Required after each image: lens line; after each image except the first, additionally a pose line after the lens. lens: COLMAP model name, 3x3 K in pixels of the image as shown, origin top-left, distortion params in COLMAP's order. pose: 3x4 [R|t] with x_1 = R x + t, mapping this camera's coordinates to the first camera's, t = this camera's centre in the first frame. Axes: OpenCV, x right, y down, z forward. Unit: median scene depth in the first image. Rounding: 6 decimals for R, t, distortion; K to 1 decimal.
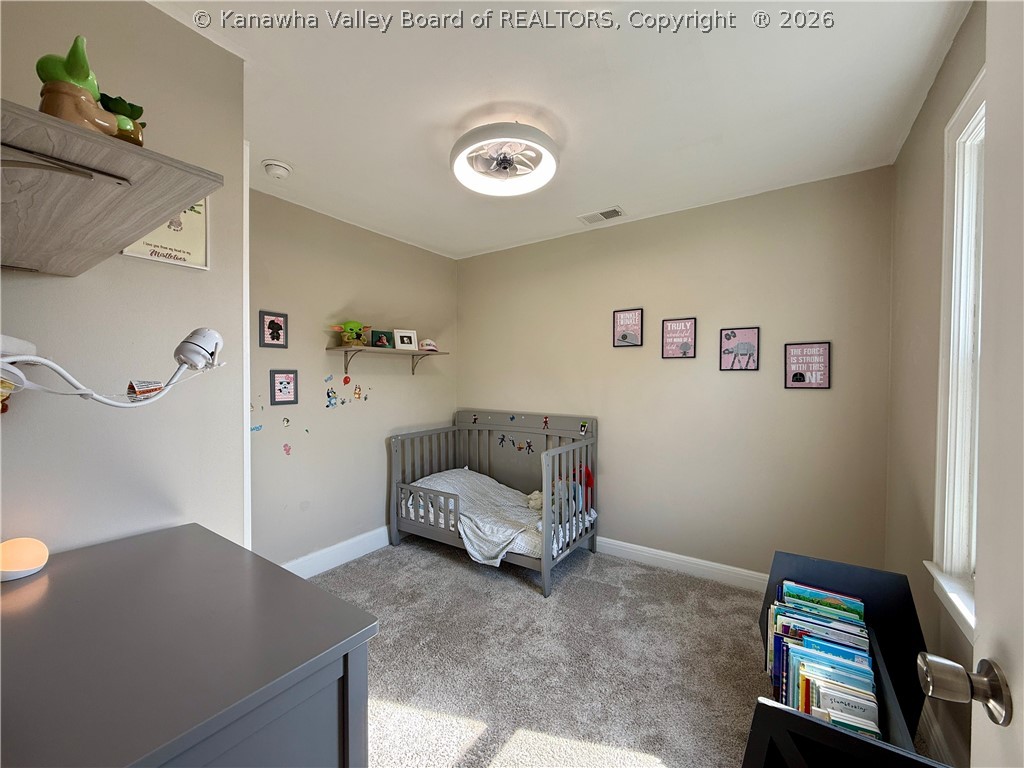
lens RADIAL K [[409.5, 0, 509.7], [0, 409.5, 387.8], [0, 0, 1]] dist [-0.001602, 0.000906]
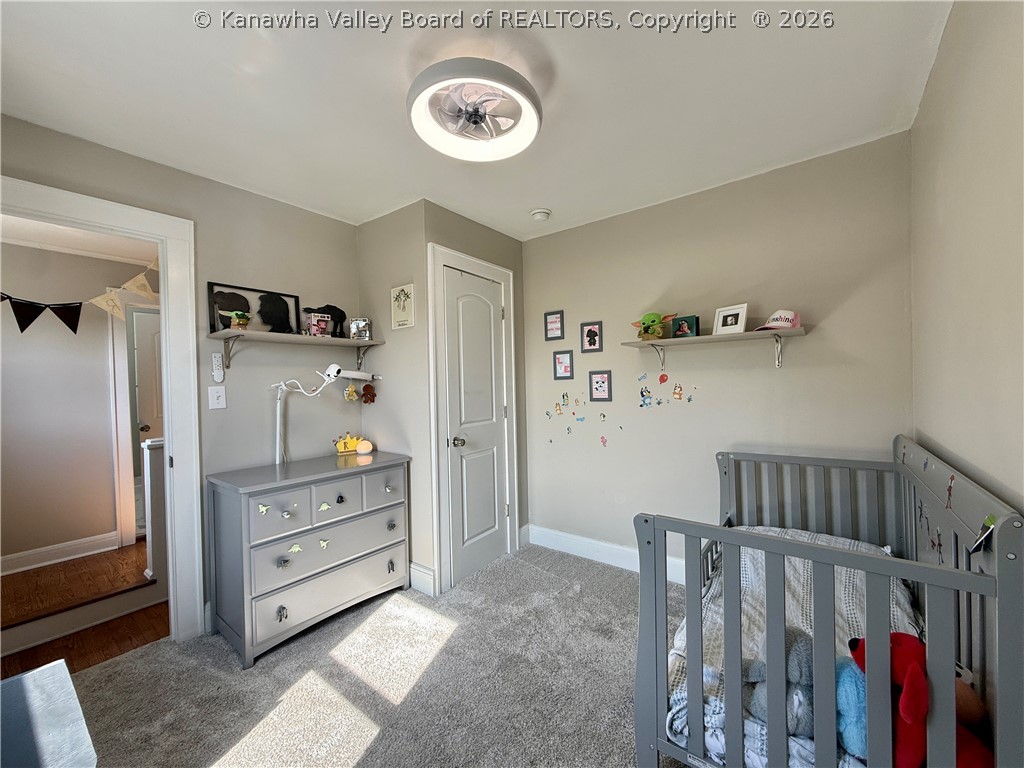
lens RADIAL K [[409.5, 0, 508.9], [0, 409.5, 383.6], [0, 0, 1]] dist [-0.001602, 0.000906]
pose [[-0.059076, 0.002031, -0.998251, 0.560503], [0.002829, 0.999994, 0.001867, -0.010361], [0.998249, -0.002714, -0.059081, 0.767438]]
